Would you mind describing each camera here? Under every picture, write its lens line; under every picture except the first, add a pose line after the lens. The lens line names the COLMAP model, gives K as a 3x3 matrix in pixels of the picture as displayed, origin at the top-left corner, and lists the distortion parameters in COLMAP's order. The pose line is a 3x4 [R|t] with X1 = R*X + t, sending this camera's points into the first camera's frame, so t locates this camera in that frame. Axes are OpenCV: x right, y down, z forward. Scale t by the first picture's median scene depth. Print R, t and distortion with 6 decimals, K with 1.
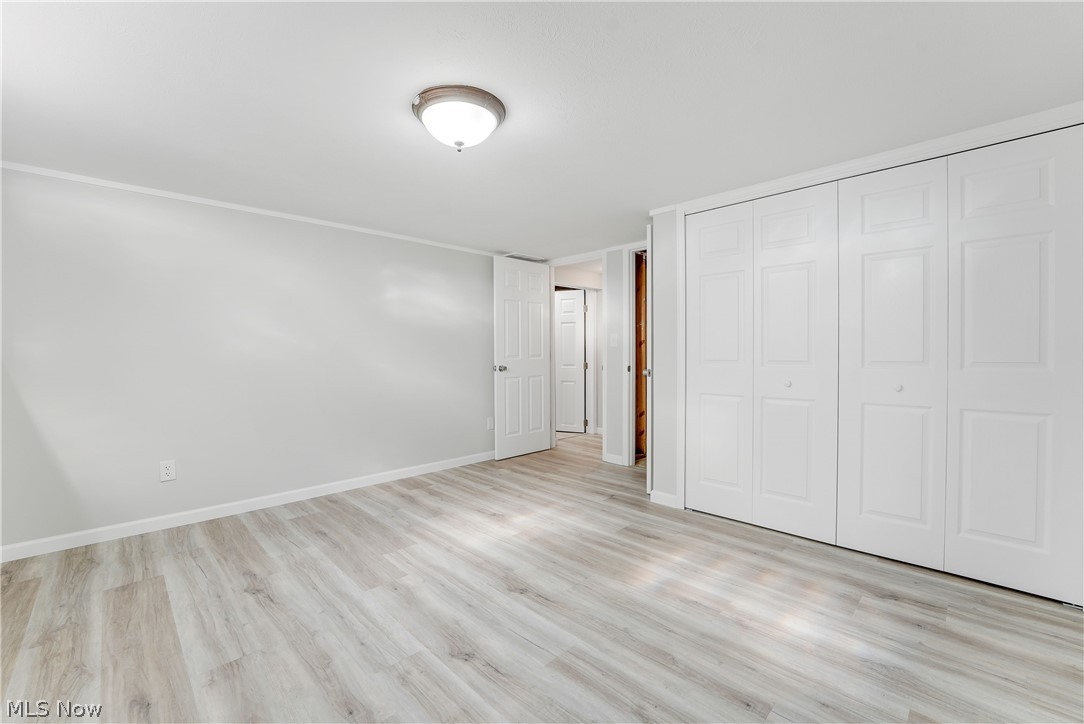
lens RADIAL K [[448.6, 0, 540.0], [0, 448.6, 358.6], [0, 0, 1]] dist [-0.001679, -0.000089]
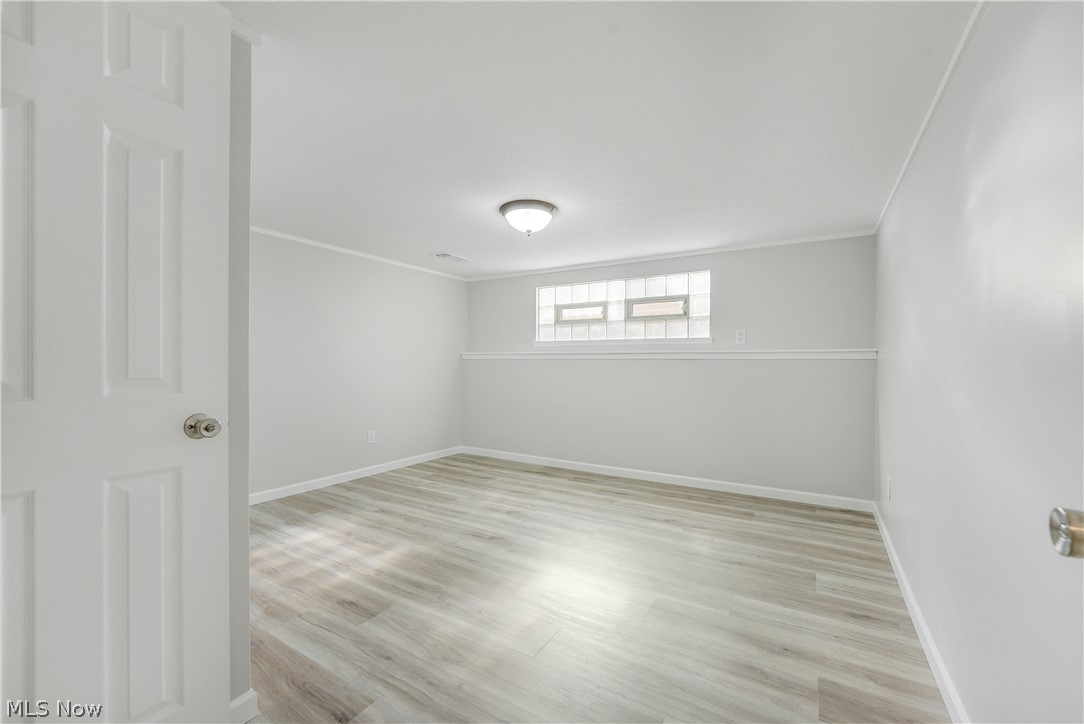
lens RADIAL K [[448.6, 0, 542.7], [0, 448.6, 359.8], [0, 0, 1]] dist [-0.001679, -0.000089]
pose [[-0.972134, 0.001853, -0.234418, 0.118787], [-0.000778, 0.999938, 0.011131, -0.036117], [0.234424, 0.011003, -0.972072, 2.122403]]
